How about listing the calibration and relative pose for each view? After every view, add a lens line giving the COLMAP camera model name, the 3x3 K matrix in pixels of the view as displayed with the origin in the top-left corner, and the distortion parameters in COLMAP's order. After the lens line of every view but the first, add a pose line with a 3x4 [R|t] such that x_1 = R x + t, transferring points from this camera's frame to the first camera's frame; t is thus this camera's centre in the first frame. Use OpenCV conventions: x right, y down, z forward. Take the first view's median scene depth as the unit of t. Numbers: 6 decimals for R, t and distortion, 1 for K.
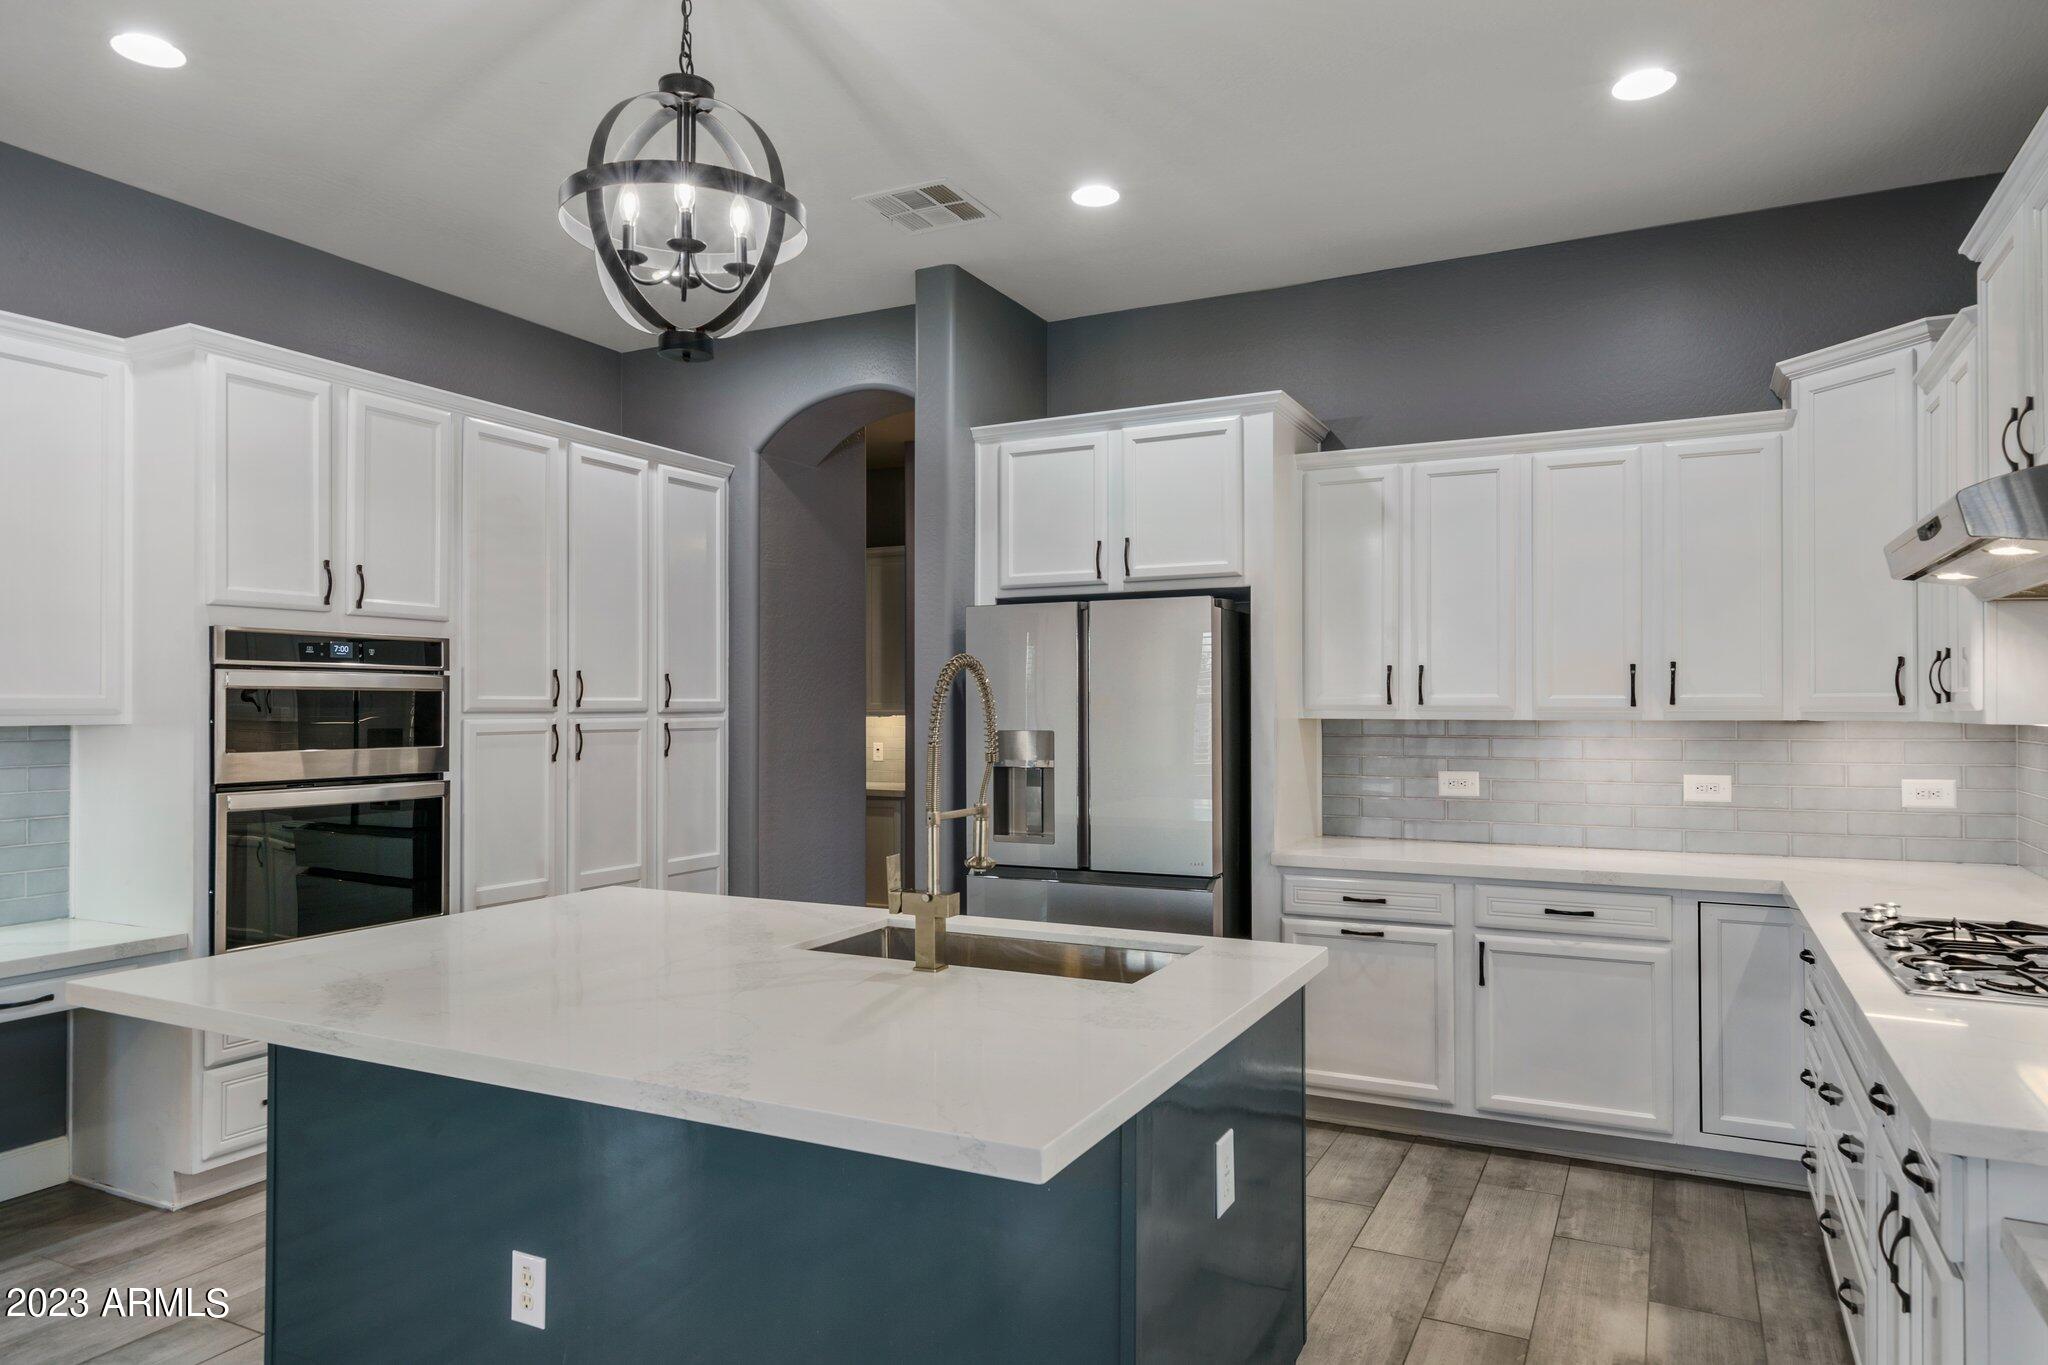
lens RADIAL K [[1274.1, 0, 1031.1], [0, 1274.1, 700.1], [0, 0, 1]] dist [0.001288, -0.000174]
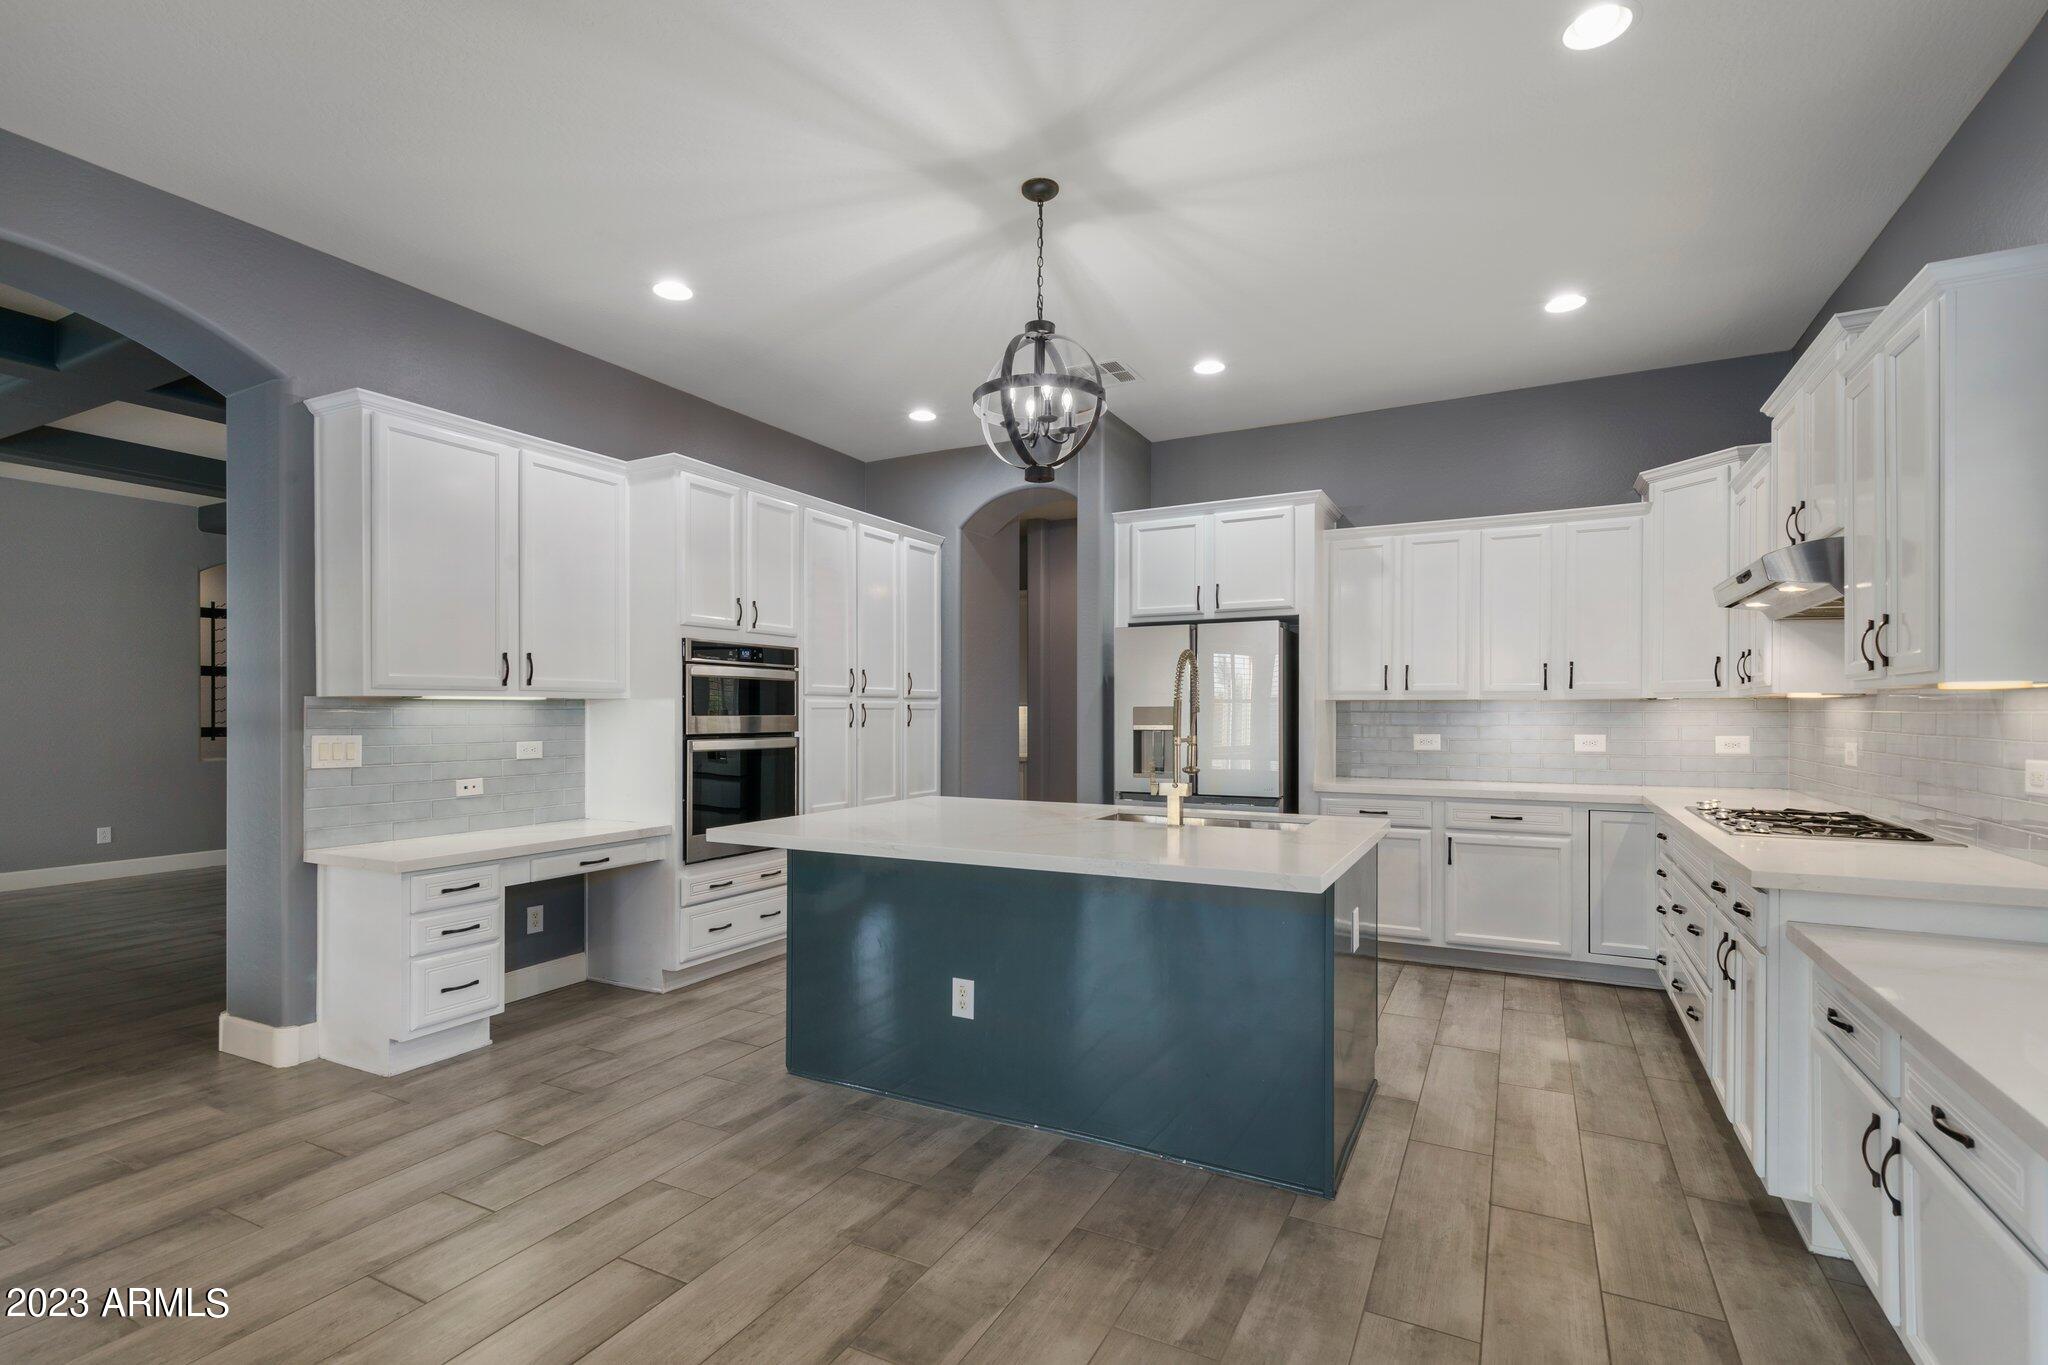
lens RADIAL K [[953.0, 0, 1038.4], [0, 953.0, 722.7], [0, 0, 1]] dist [0.008428, -0.000227]
pose [[0.999996, -0.000467, -0.002736, -0.163694], [0.000509, 0.999880, 0.015464, 0.028578], [0.002728, -0.015465, 0.999877, -0.201134]]
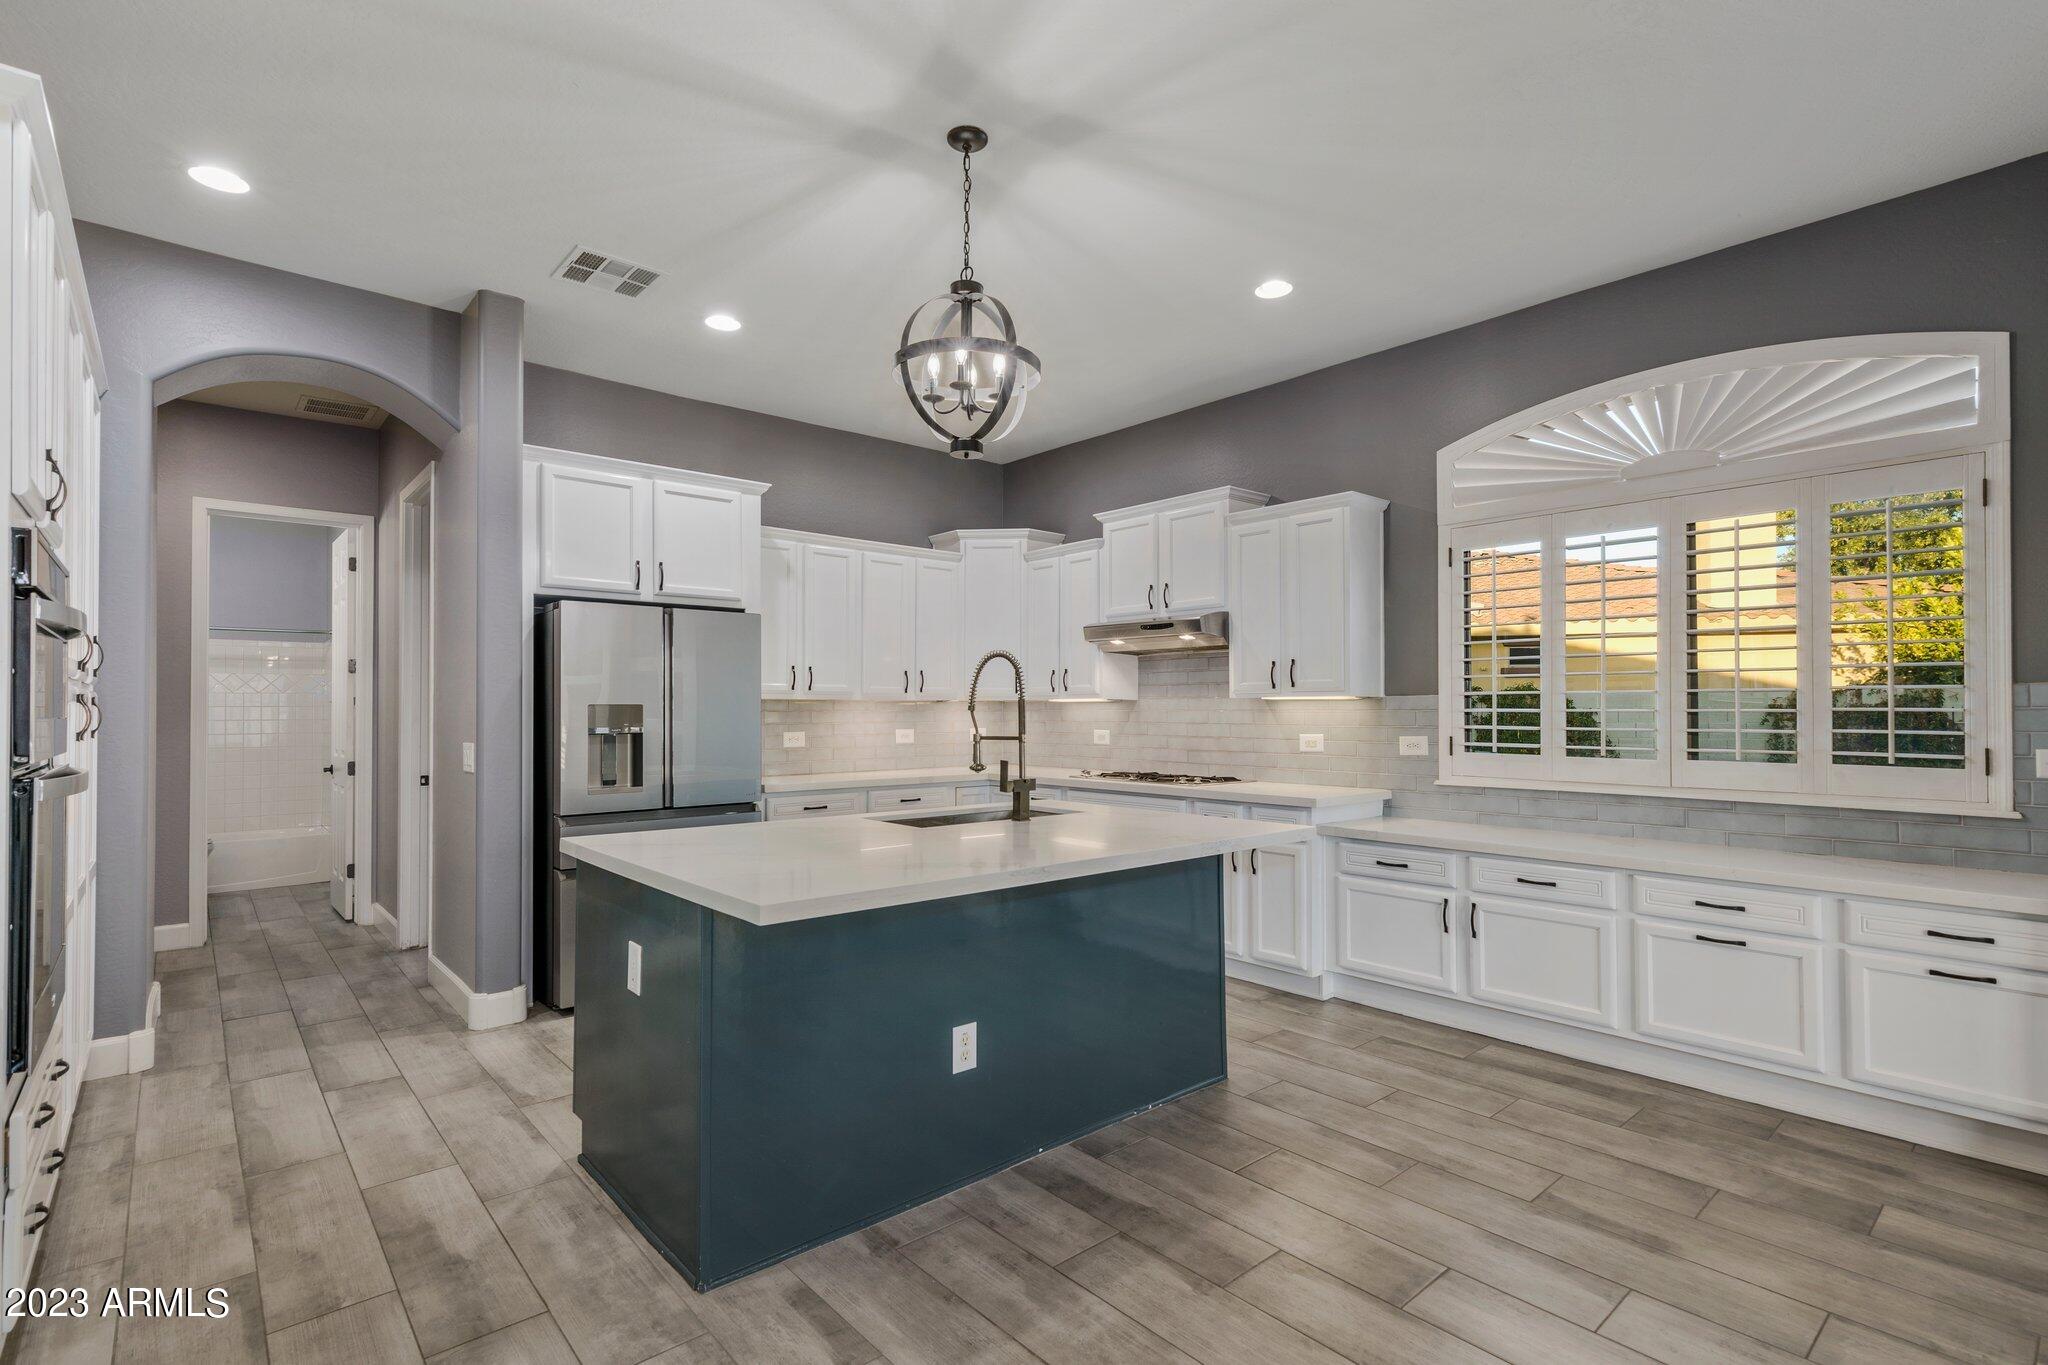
lens RADIAL K [[953.0, 0, 1068.4], [0, 953.0, 706.9], [0, 0, 1]] dist [0.008428, -0.000227]
pose [[0.357805, 0.004292, 0.933787, -0.820476], [-0.001708, 0.999991, -0.003942, 0.033133], [-0.933795, -0.000184, 0.357809, 0.273639]]
